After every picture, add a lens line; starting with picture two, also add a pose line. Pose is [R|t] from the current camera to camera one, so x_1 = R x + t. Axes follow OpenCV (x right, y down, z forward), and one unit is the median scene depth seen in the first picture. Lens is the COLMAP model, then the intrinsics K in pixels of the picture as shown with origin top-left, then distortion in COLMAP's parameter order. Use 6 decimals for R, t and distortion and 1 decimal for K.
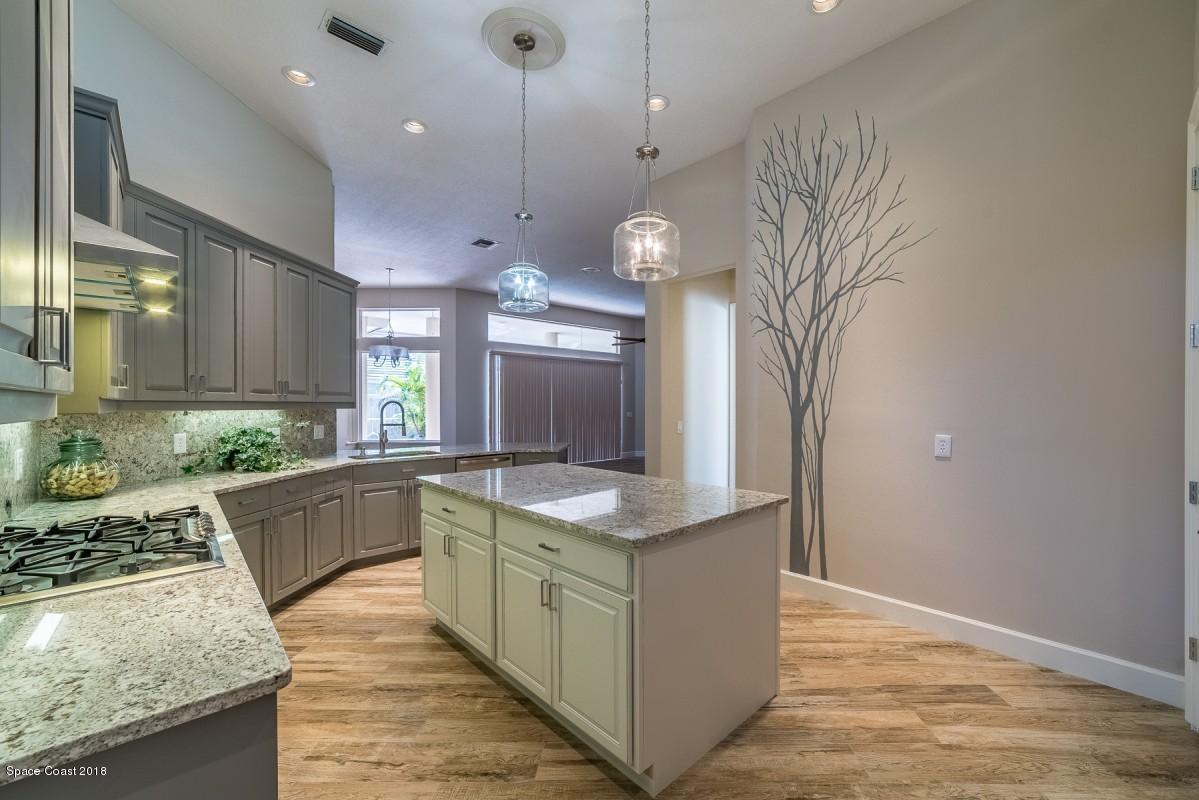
lens RADIAL K [[465.9, 0, 625.8], [0, 465.9, 402.7], [0, 0, 1]] dist [-0.027270, 0.000142]
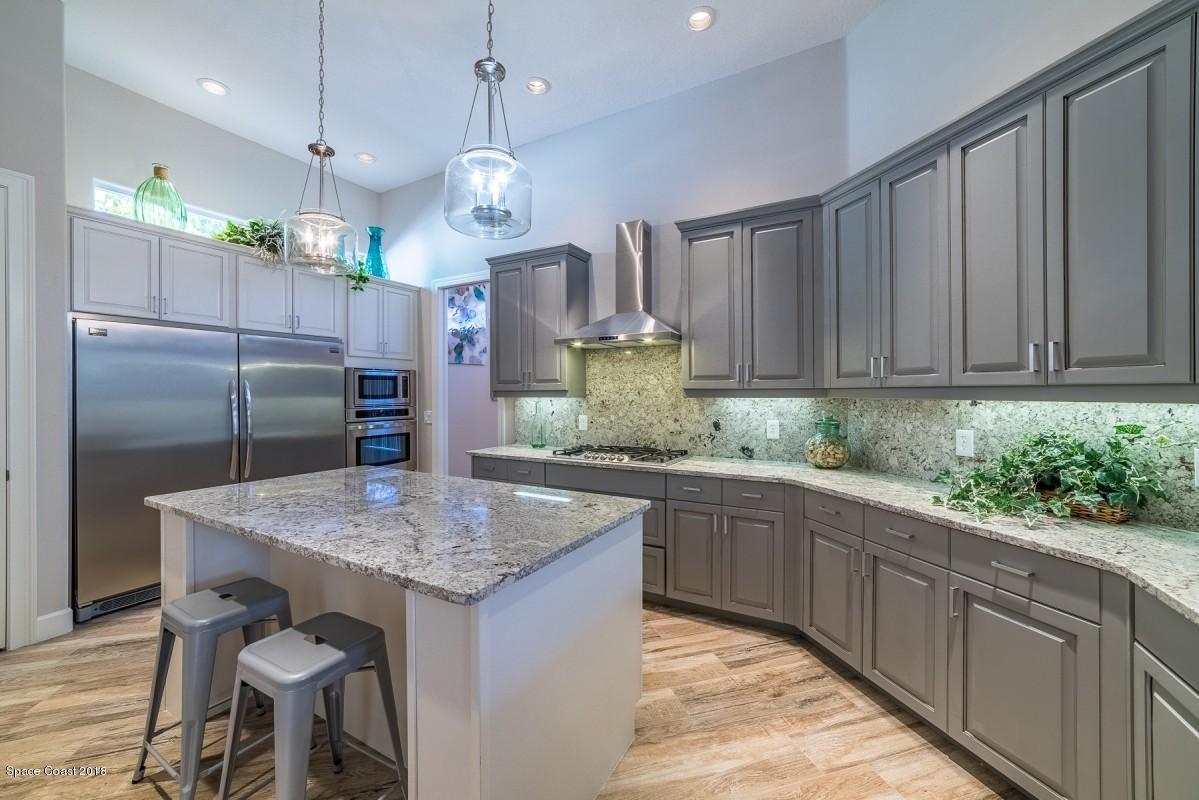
lens RADIAL K [[457.1, 0, 593.2], [0, 457.1, 392.3], [0, 0, 1]] dist [-0.028003, 0.009663]
pose [[-0.957860, 0.006959, -0.287150, -0.174754], [0.007737, 0.999969, -0.001574, 0.001908], [0.287130, -0.003730, -0.957884, 1.524163]]
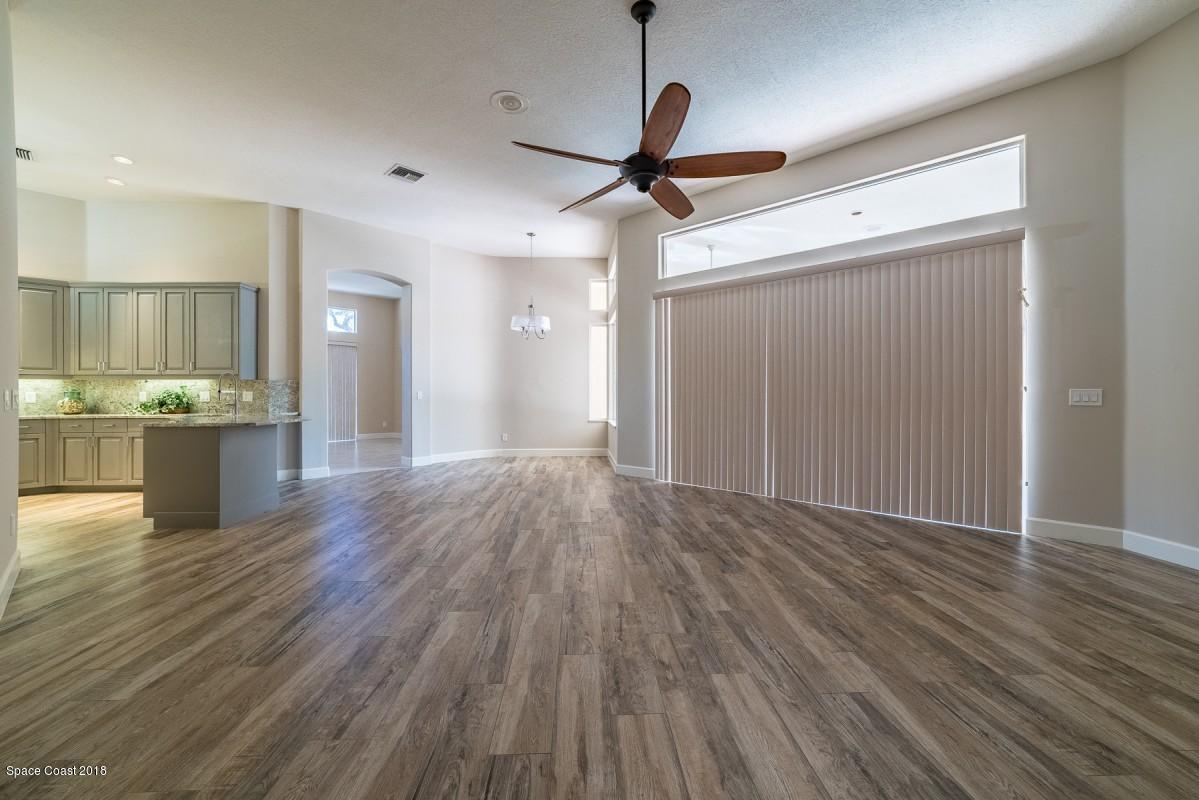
lens RADIAL K [[438.0, 0, 535.8], [0, 438.0, 383.4], [0, 0, 1]] dist [-0.000256, 0.007926]
pose [[0.028621, 0.004177, -0.999582, 1.003803], [0.002910, 0.999987, 0.004263, 0.029054], [0.999586, -0.003031, 0.028608, 2.656396]]
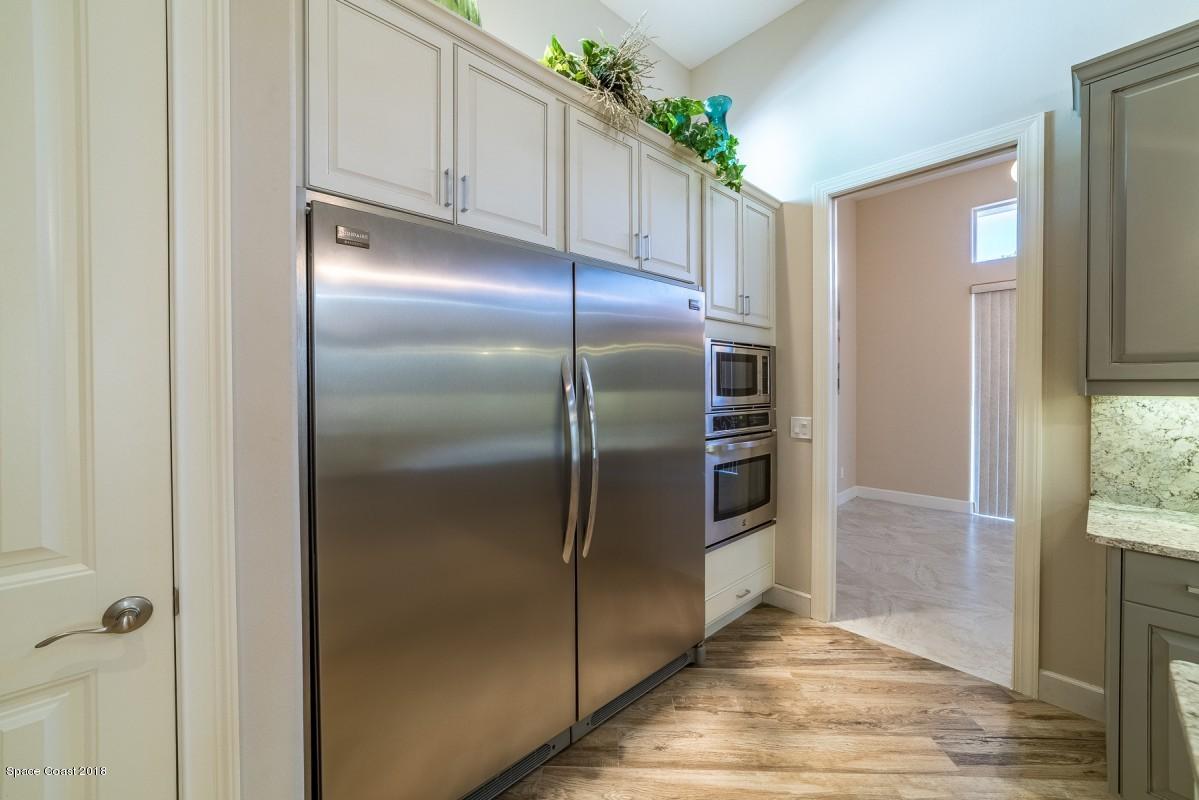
lens RADIAL K [[457.1, 0, 593.2], [0, 457.1, 392.3], [0, 0, 1]] dist [-0.028003, 0.009663]
pose [[-0.999628, 0.004657, 0.026857, 0.324360], [0.004928, 0.999938, 0.010021, -0.000108], [-0.026808, 0.010149, -0.999589, 0.725470]]
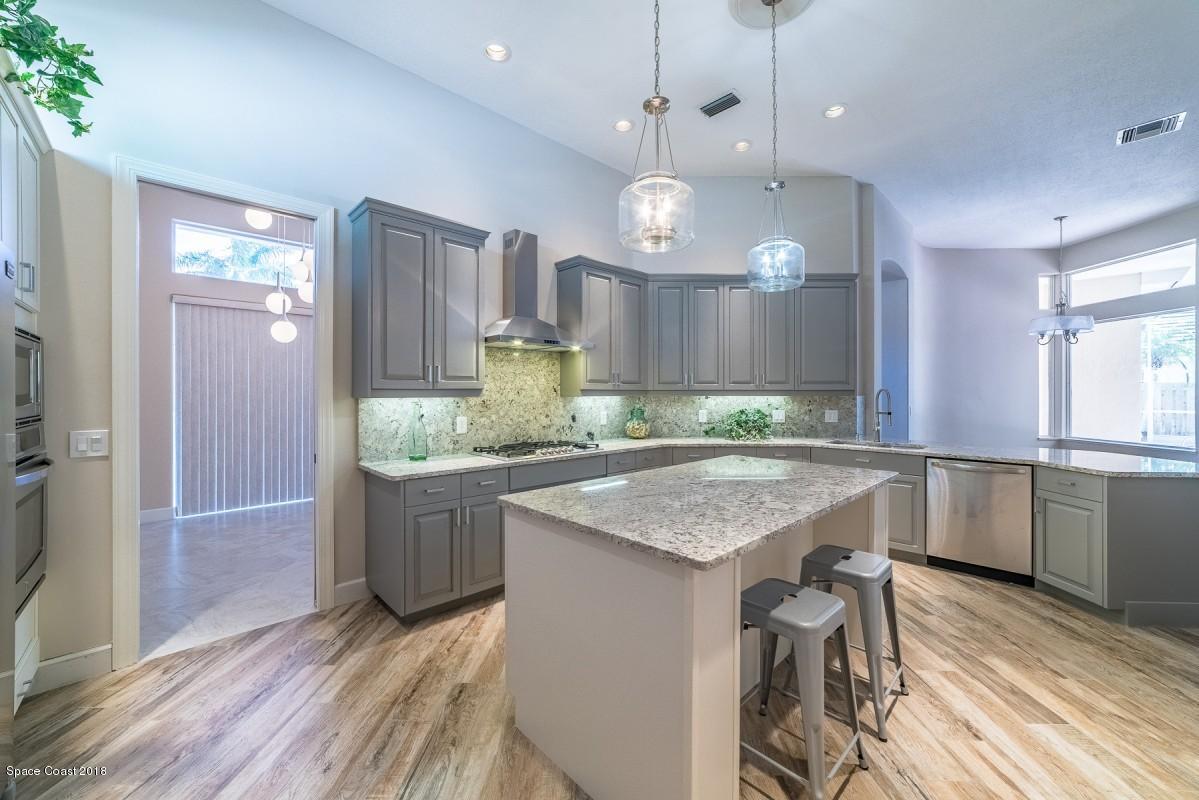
lens RADIAL K [[457.1, 0, 593.2], [0, 457.1, 392.3], [0, 0, 1]] dist [-0.028003, 0.009663]
pose [[-0.013658, 0.001548, -0.999906, 0.654261], [0.003032, 0.999994, 0.001507, 0.000811], [0.999902, -0.003011, -0.013662, 0.622989]]
